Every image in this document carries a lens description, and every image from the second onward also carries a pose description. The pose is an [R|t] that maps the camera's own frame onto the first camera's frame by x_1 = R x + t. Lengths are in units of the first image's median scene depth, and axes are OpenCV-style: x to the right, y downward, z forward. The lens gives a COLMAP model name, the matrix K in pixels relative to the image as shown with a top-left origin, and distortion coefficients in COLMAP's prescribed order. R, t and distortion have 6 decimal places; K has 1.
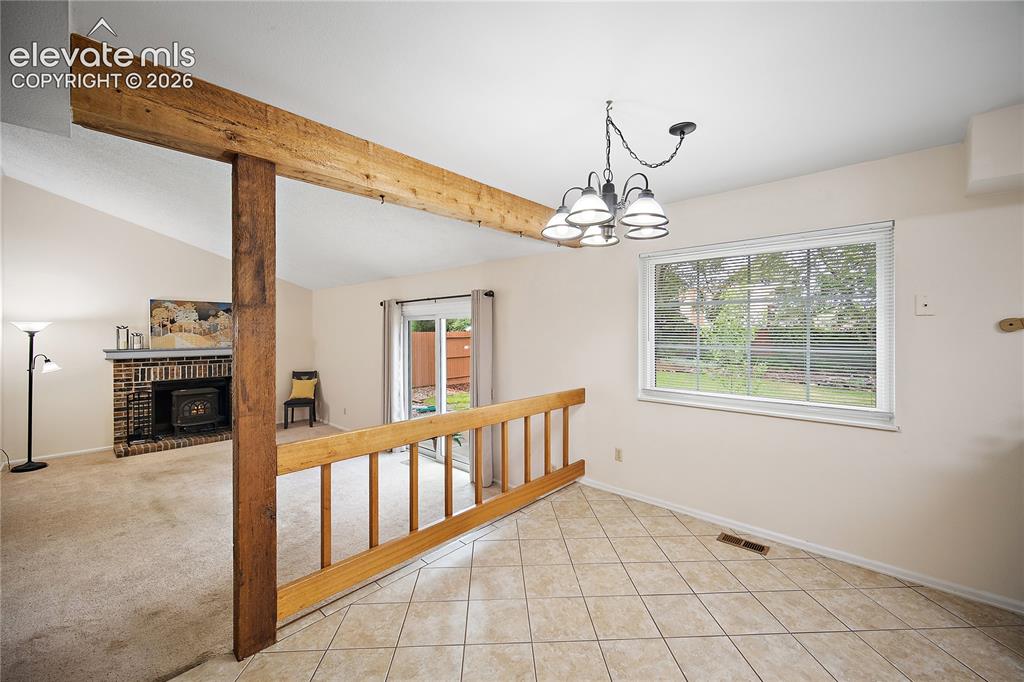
lens RADIAL K [[409.7, 0, 527.8], [0, 409.7, 331.9], [0, 0, 1]] dist [-0.005287, 0.000857]
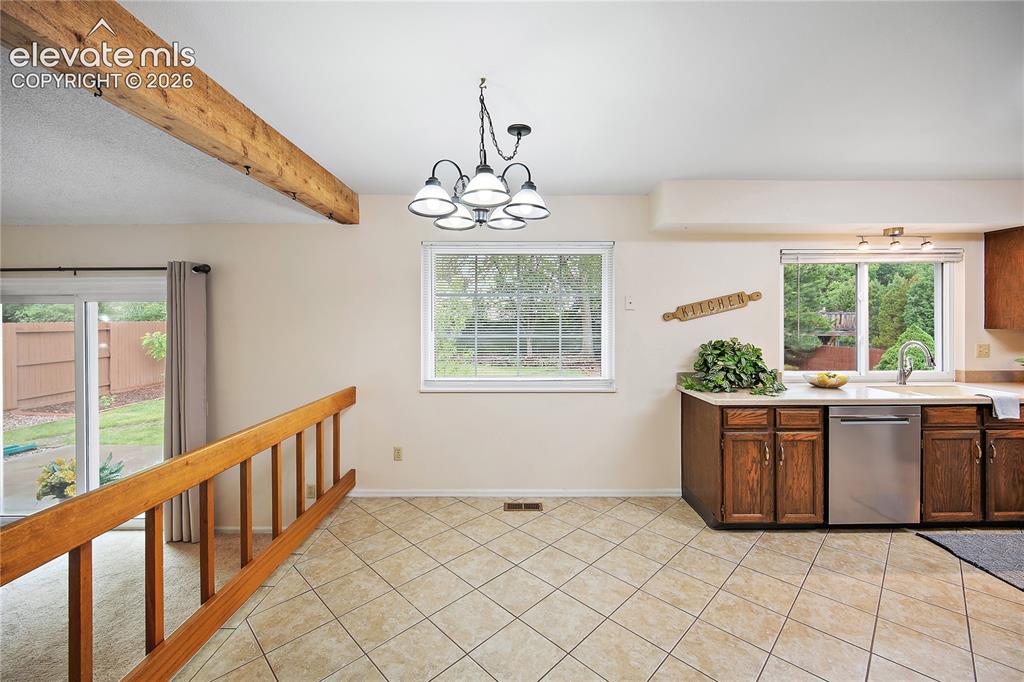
lens RADIAL K [[409.7, 0, 517.6], [0, 409.7, 321.2], [0, 0, 1]] dist [-0.005287, 0.000857]
pose [[0.742850, -0.002056, 0.669455, -0.160675], [0.002695, 0.999996, 0.000080, -0.000393], [-0.669453, 0.001745, 0.742852, 0.103178]]
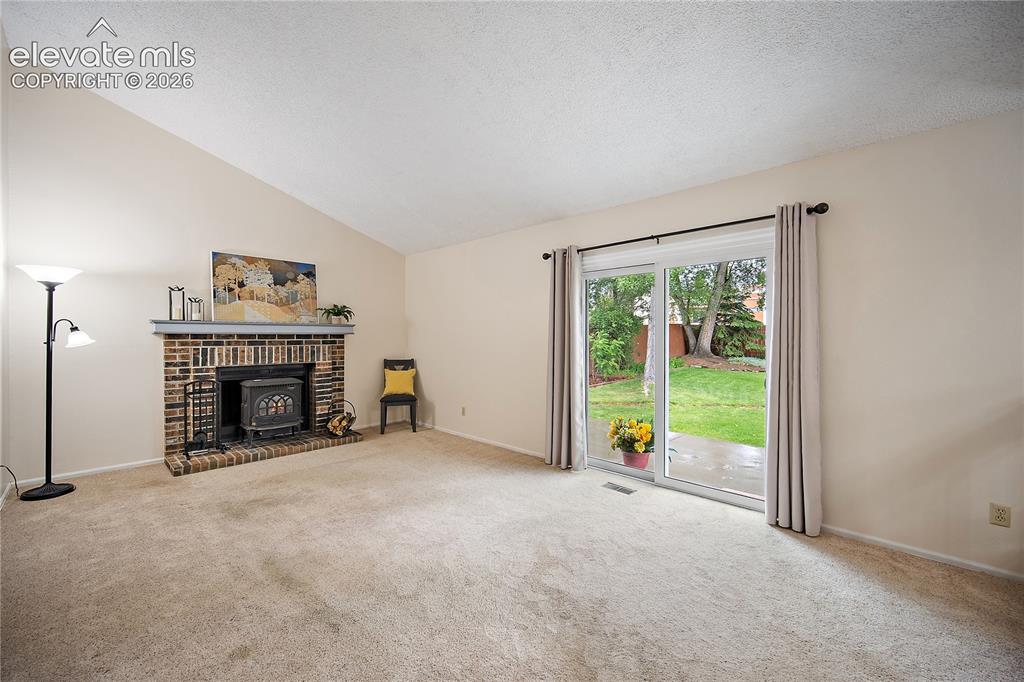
lens RADIAL K [[409.7, 0, 526.3], [0, 409.7, 339.2], [0, 0, 1]] dist [-0.005287, 0.000857]
pose [[0.999924, 0.003116, -0.011957, -0.496123], [-0.003049, 0.999979, 0.005666, 0.090029], [0.011975, -0.005629, 0.999912, 0.394487]]
